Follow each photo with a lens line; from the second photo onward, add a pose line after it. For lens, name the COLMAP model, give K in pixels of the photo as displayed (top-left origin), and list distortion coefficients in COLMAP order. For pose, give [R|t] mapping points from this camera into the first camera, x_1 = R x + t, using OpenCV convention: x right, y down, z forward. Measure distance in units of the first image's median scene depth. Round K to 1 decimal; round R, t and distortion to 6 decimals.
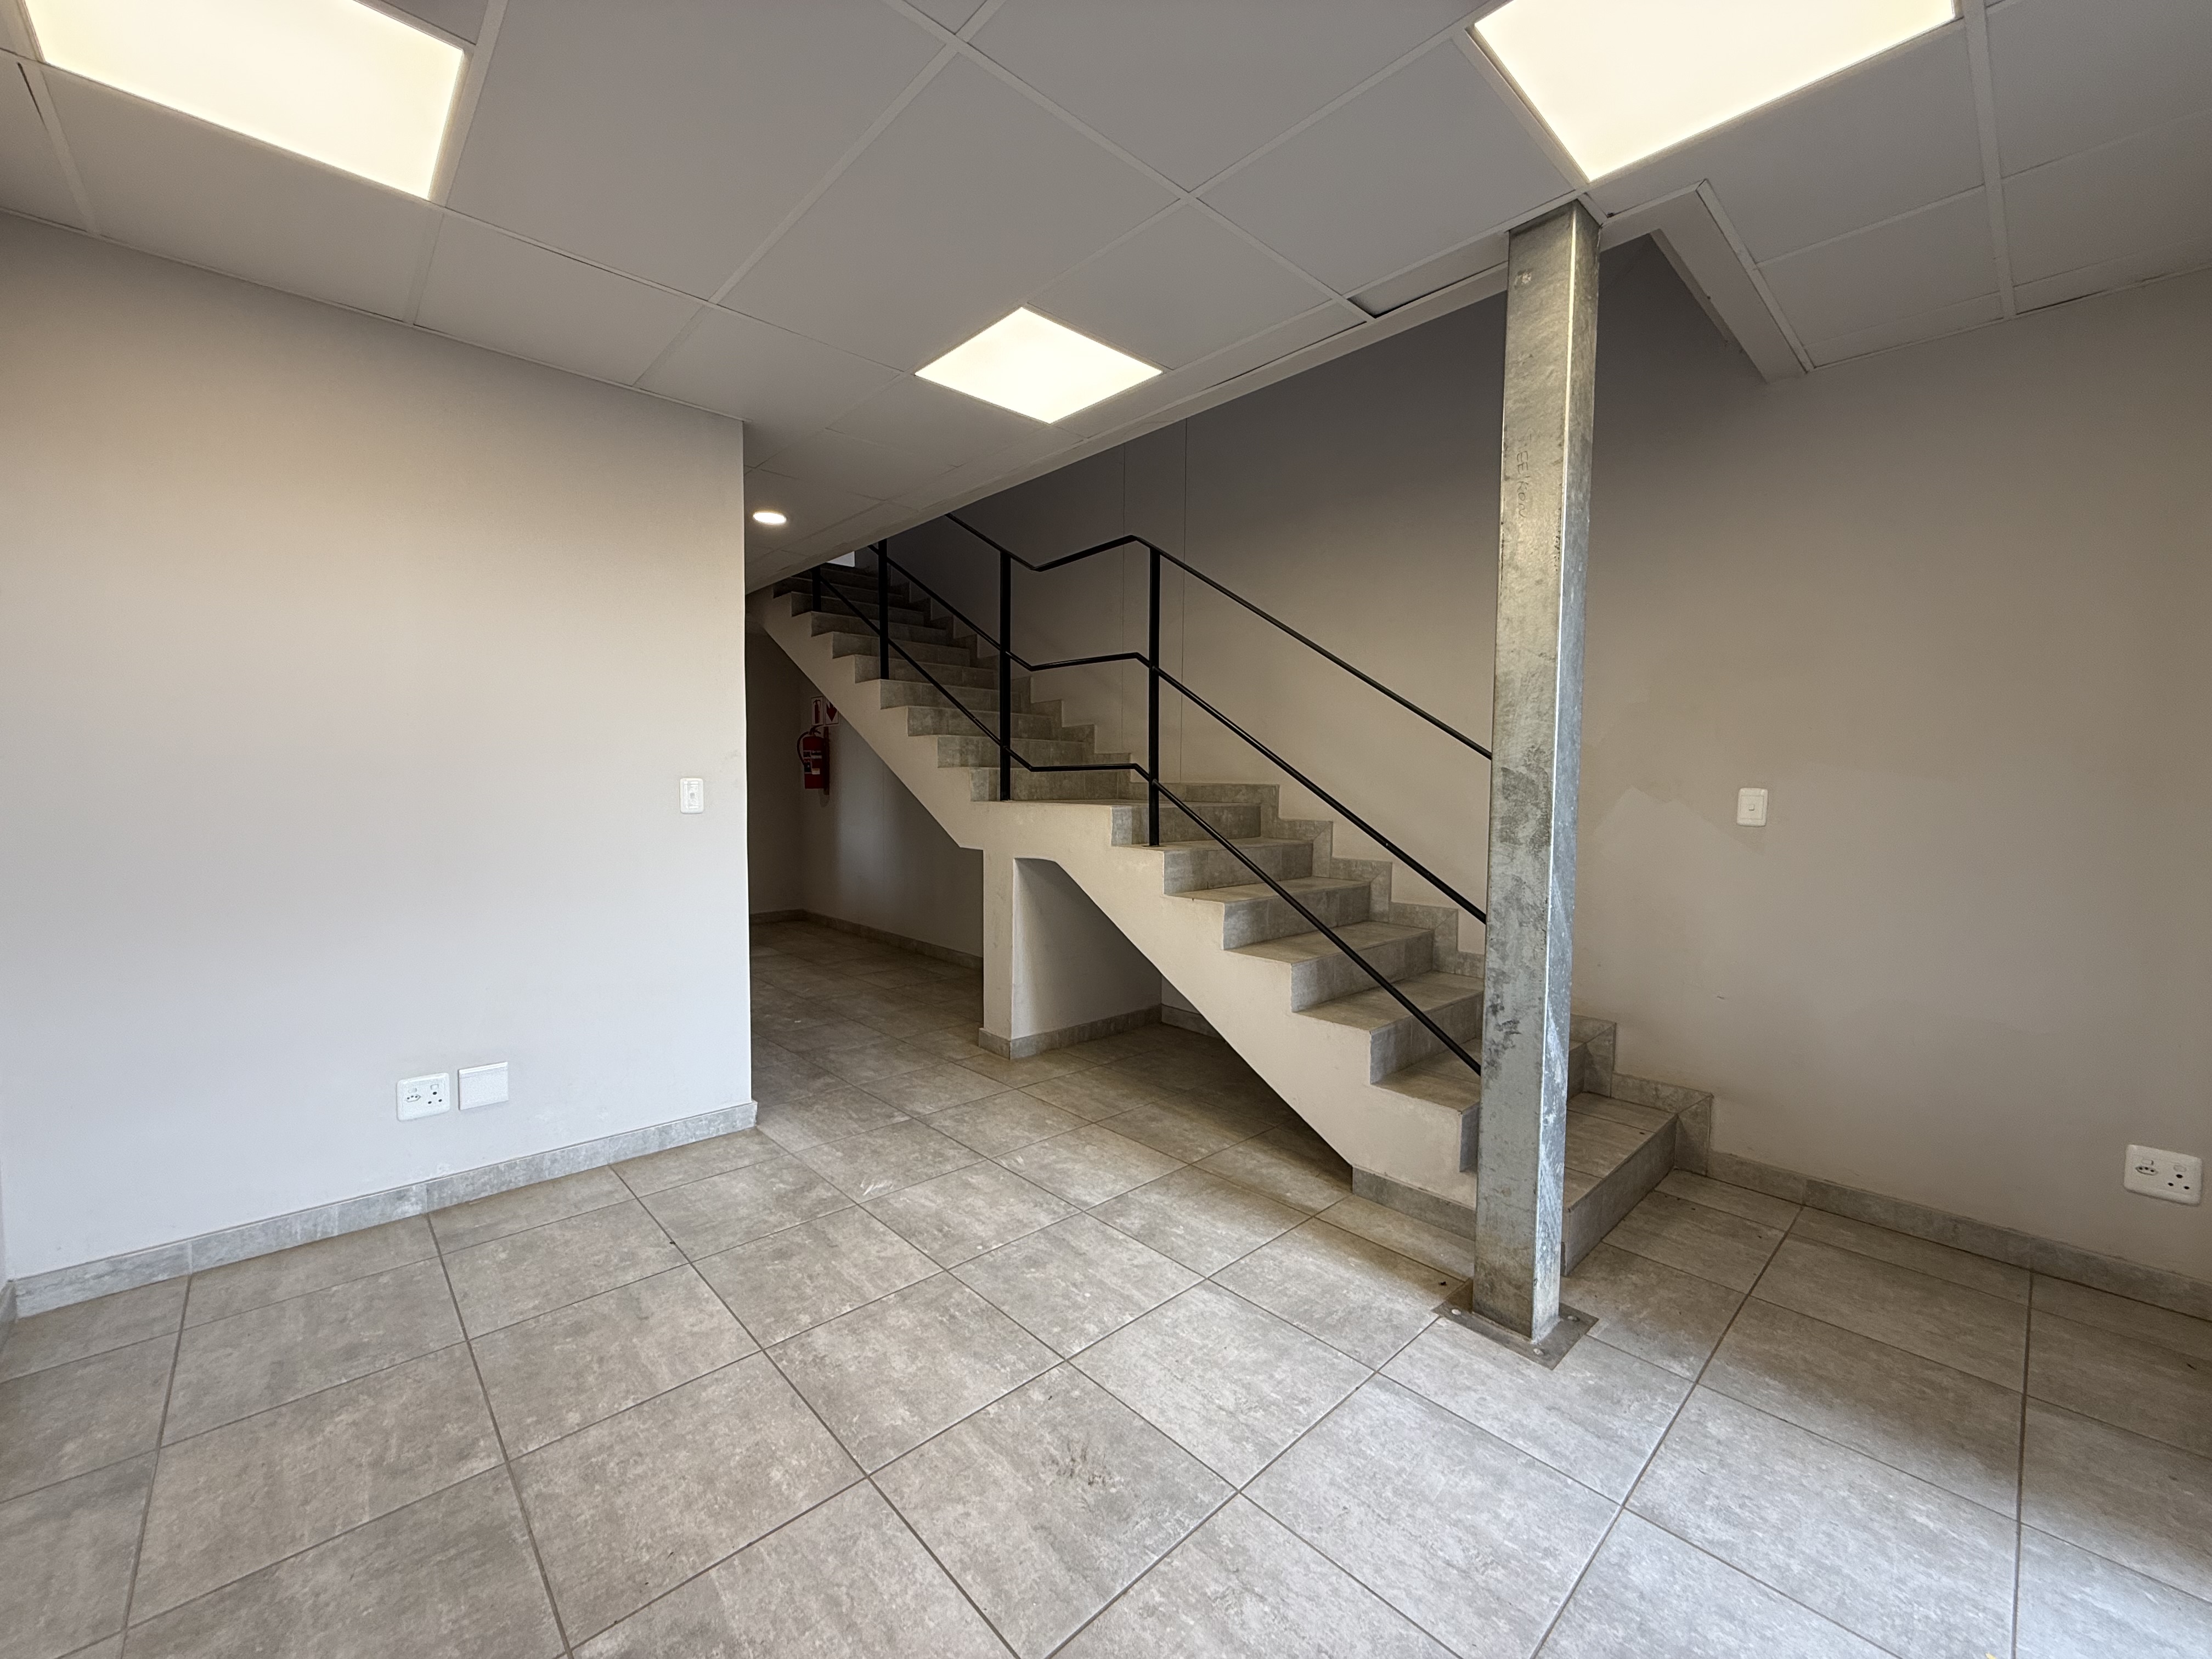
lens RADIAL K [[879.2, 0, 1101.6], [0, 879.2, 828.3], [0, 0, 1]] dist [0.000993, -0.000065]
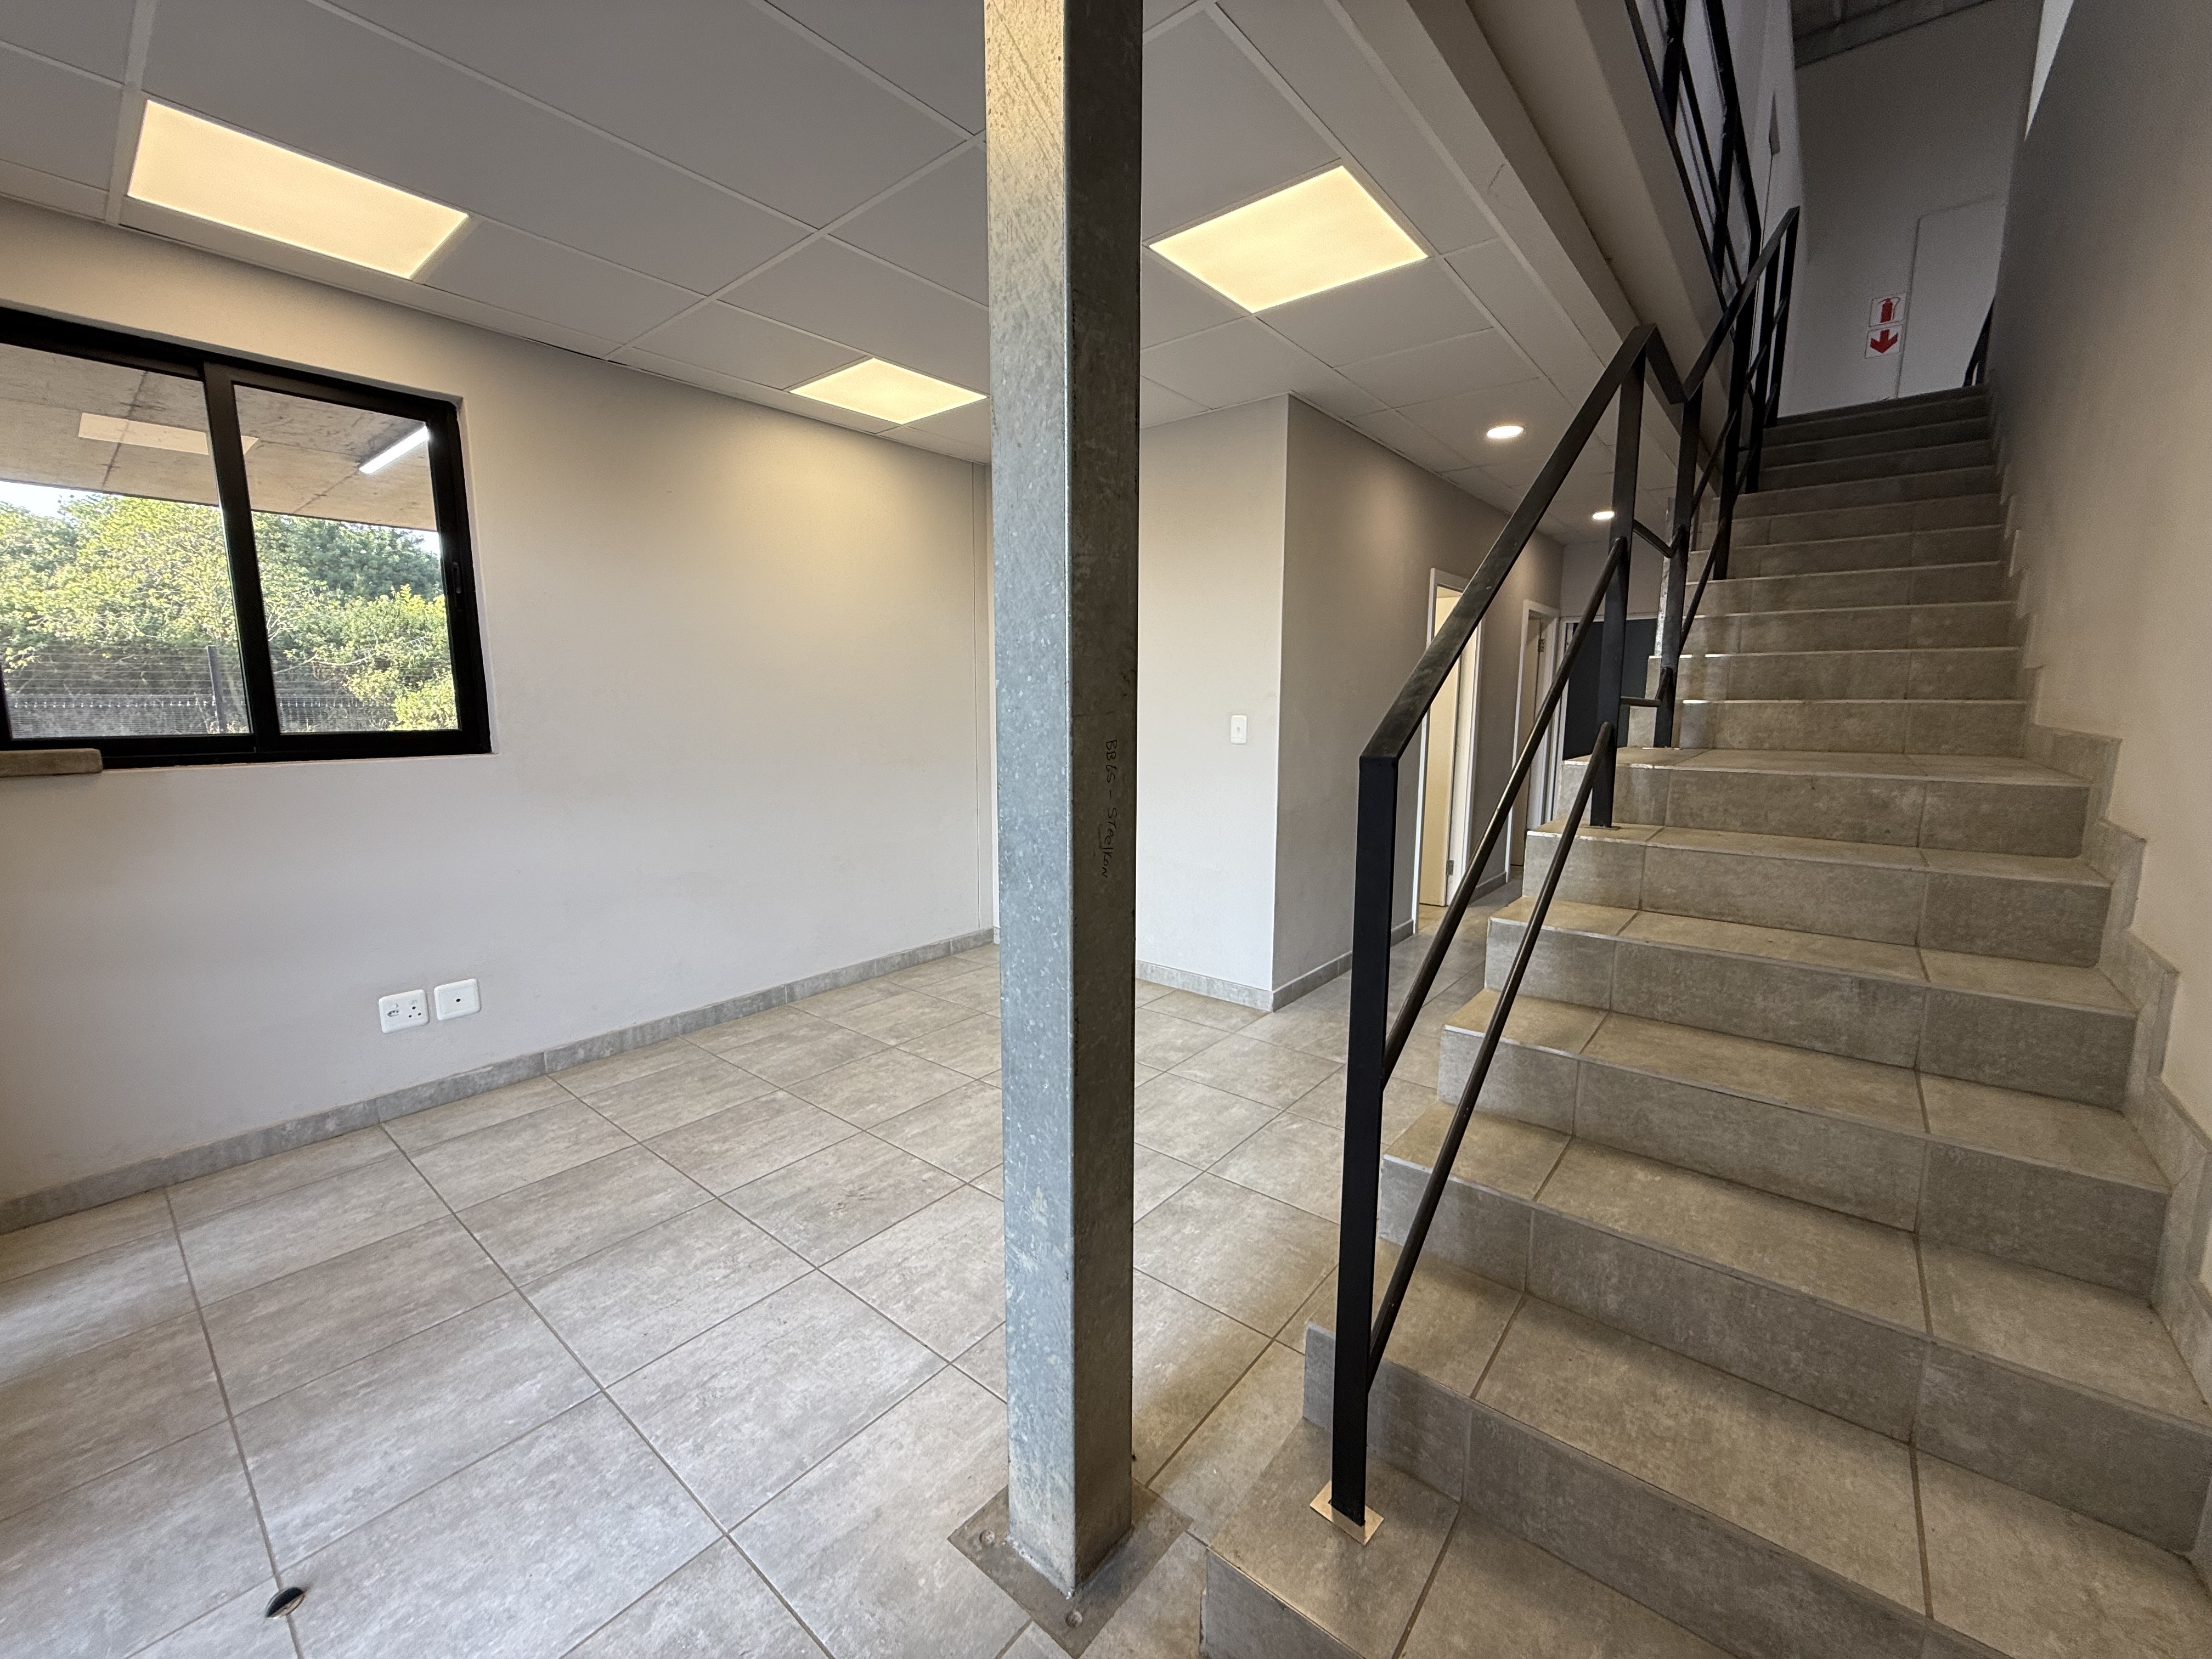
lens RADIAL K [[879.2, 0, 1102.2], [0, 879.2, 830.7], [0, 0, 1]] dist [0.000993, -0.000065]
pose [[0.133799, 0.138792, -0.981241, 1.389483], [-0.050088, 0.989826, 0.133176, -0.096692], [0.989742, 0.031330, 0.139390, 1.189702]]
